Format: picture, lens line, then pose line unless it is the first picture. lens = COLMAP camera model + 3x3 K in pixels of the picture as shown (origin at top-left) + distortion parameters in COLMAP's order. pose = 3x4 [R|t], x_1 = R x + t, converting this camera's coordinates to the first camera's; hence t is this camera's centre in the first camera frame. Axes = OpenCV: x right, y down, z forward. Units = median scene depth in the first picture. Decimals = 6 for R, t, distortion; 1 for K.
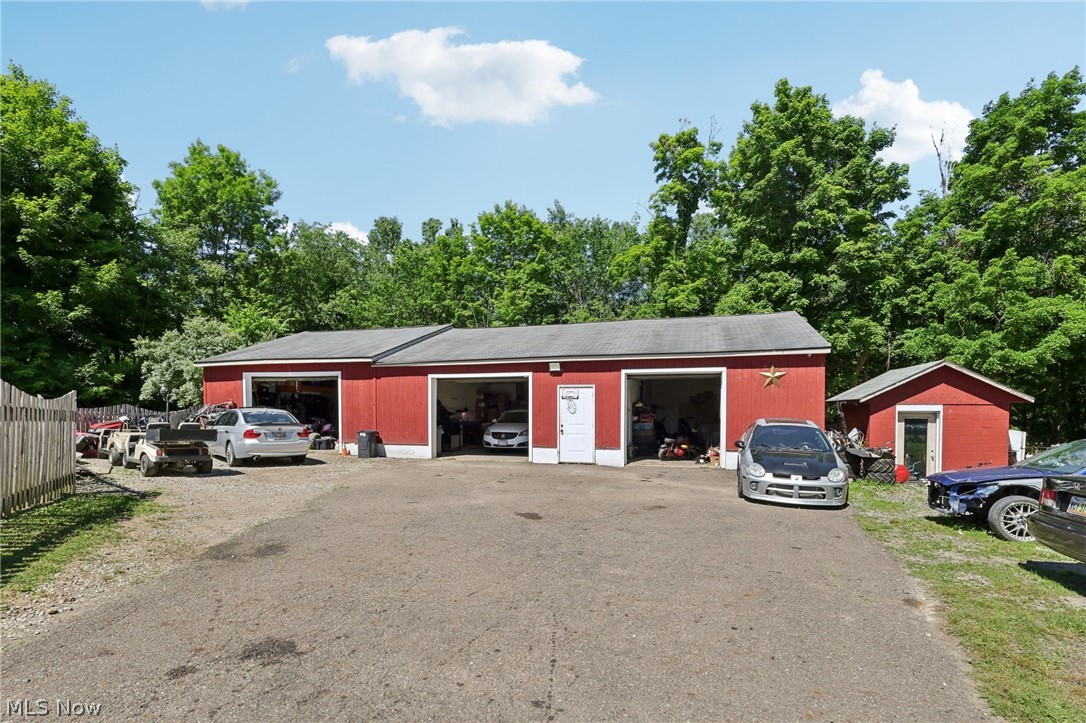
lens RADIAL K [[505.1, 0, 542.7], [0, 505.1, 425.7], [0, 0, 1]] dist [-0.021061, -0.000019]
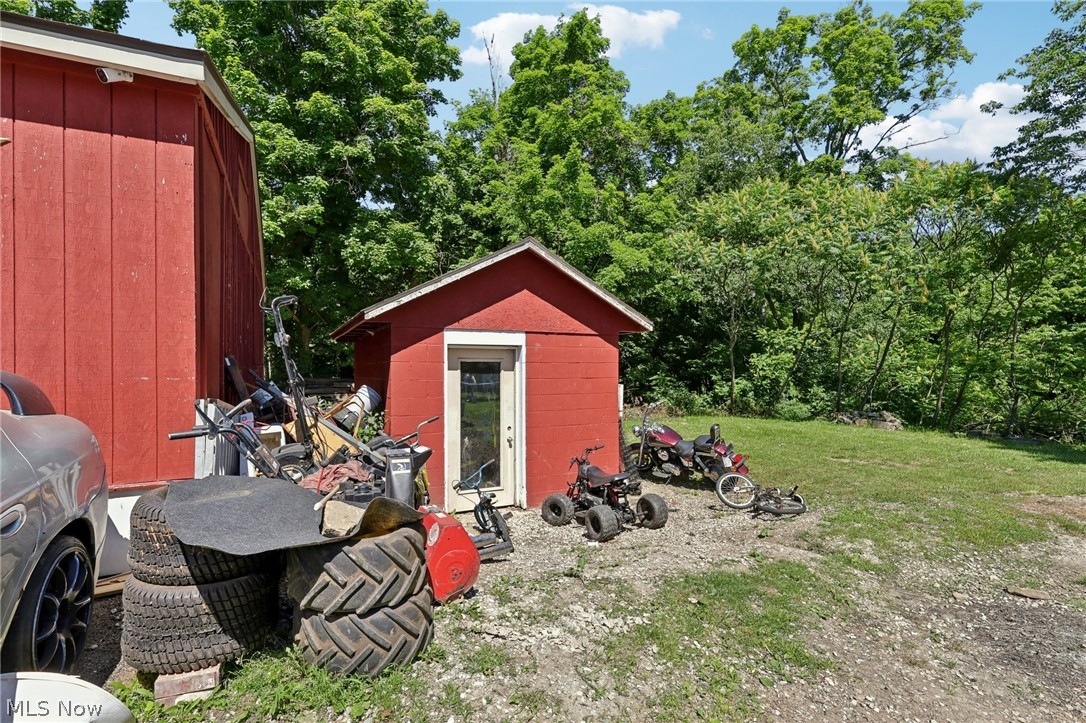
lens RADIAL K [[514.0, 0, 543.0], [0, 514.0, 361.5], [0, 0, 1]] dist [-0.000182, 0.000034]
pose [[0.709189, 0.004230, 0.705005, 0.354772], [0.032796, 0.998702, -0.038982, 0.005180], [-0.704255, 0.050767, 0.708130, 0.487738]]
